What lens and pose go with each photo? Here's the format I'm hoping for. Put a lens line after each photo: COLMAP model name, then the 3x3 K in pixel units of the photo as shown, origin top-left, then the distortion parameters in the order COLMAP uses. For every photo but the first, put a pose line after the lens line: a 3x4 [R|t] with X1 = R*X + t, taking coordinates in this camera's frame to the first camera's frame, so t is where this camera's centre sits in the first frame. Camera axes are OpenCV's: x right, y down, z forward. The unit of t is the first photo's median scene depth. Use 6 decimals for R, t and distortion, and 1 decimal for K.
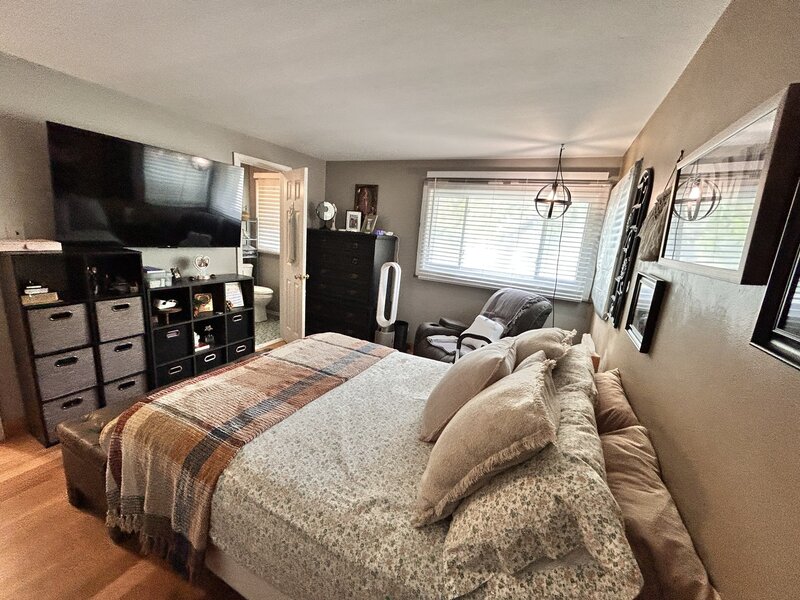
lens RADIAL K [[324.7, 0, 402.4], [0, 324.7, 297.7], [0, 0, 1]] dist [-0.002104, -0.000153]
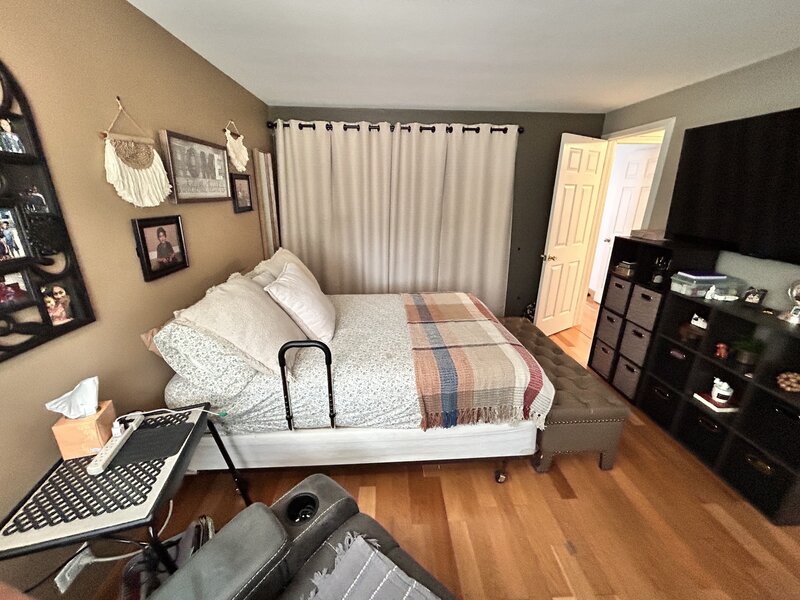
lens RADIAL K [[324.7, 0, 400.9], [0, 324.7, 297.2], [0, 0, 1]] dist [-0.002104, -0.000153]
pose [[-0.860997, 0.062584, -0.504745, 0.330846], [-0.192568, 0.878407, 0.437399, -0.260912], [0.470745, 0.473797, -0.744255, 1.323683]]
